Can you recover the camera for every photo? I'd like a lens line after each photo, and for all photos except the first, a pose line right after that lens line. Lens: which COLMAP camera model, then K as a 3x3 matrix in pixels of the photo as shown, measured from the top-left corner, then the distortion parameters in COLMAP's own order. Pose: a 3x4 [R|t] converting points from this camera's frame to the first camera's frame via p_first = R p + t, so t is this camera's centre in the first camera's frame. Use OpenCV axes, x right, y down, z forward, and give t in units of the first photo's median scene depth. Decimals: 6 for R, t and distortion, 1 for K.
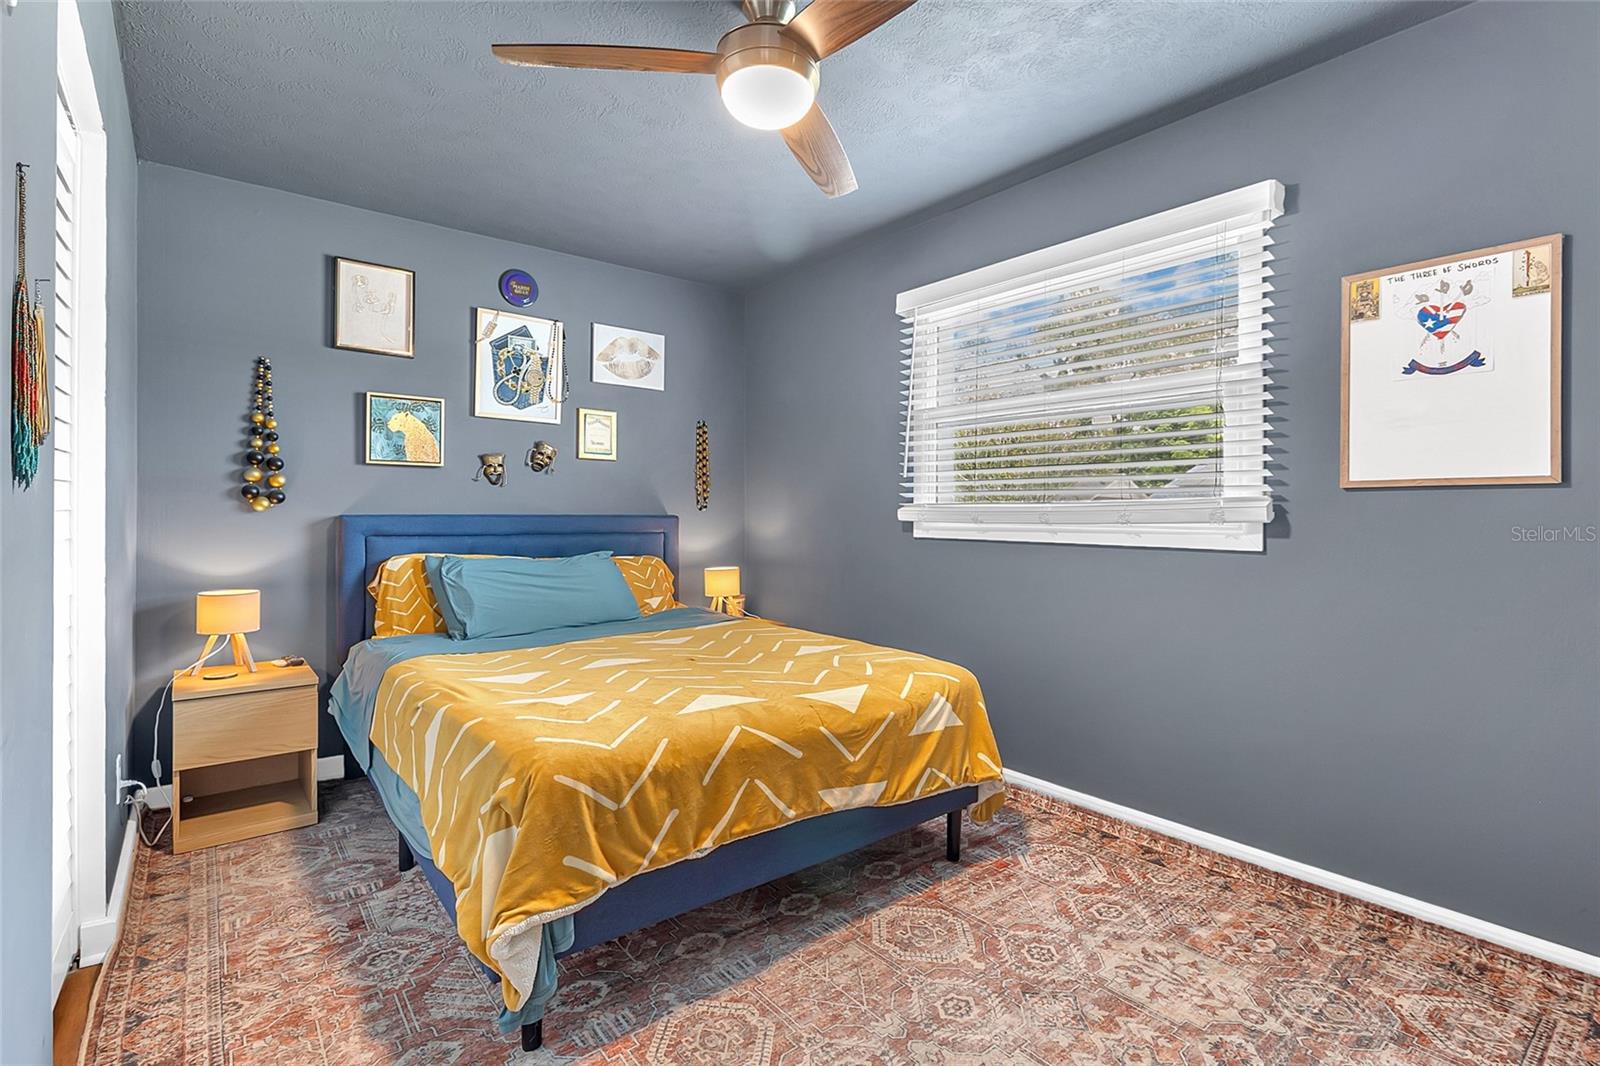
lens RADIAL K [[747.8, 0, 806.4], [0, 747.8, 521.8], [0, 0, 1]] dist [0.002457, -0.002457]
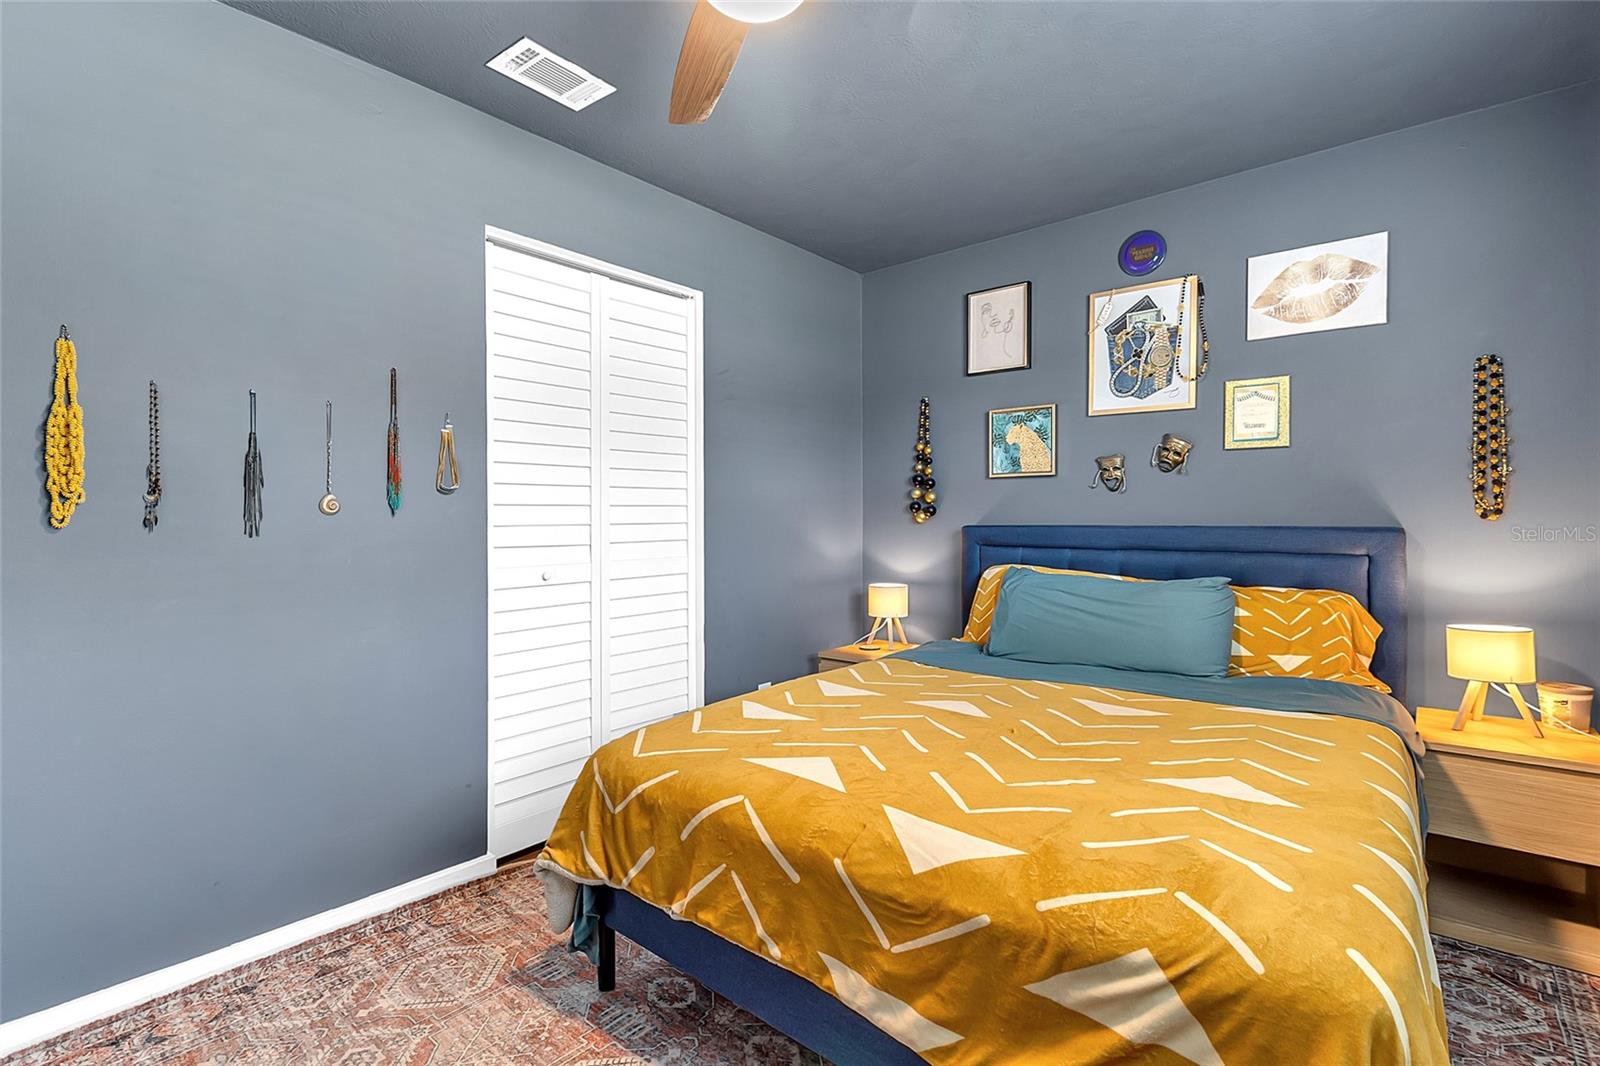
lens RADIAL K [[747.8, 0, 802.7], [0, 747.8, 527.5], [0, 0, 1]] dist [0.002457, -0.002457]
pose [[0.185622, 0.005234, -0.982607, 0.389579], [-0.008196, 0.999959, 0.003778, -0.008033], [0.982587, 0.007352, 0.185657, 0.511880]]
